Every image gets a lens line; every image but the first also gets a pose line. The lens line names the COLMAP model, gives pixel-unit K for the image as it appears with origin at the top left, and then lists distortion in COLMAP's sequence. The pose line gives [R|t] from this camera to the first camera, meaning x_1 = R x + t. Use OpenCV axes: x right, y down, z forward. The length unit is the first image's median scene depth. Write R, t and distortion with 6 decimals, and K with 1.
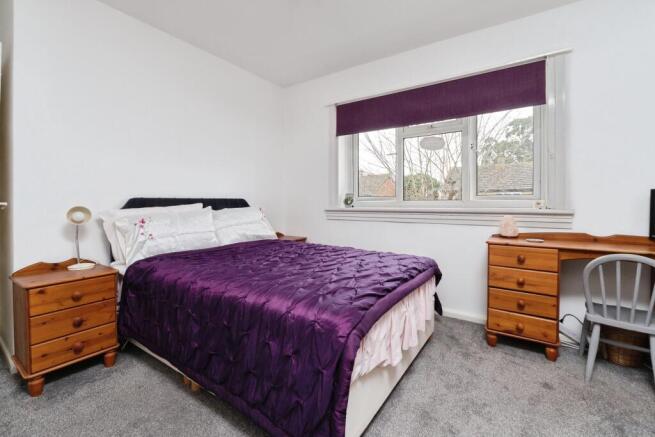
lens RADIAL K [[286.4, 0, 326.0], [0, 286.4, 209.3], [0, 0, 1]] dist [-0.000548, -0.000116]
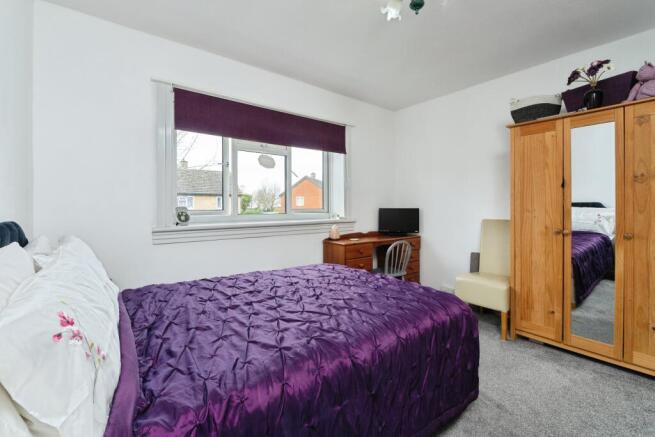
lens RADIAL K [[286.4, 0, 326.0], [0, 286.4, 209.3], [0, 0, 1]] dist [-0.000548, -0.000116]
pose [[0.315065, -0.006208, 0.949050, -0.600107], [0.026853, 0.999637, -0.002375, -0.042358], [-0.948690, 0.026233, 0.315117, 0.454997]]
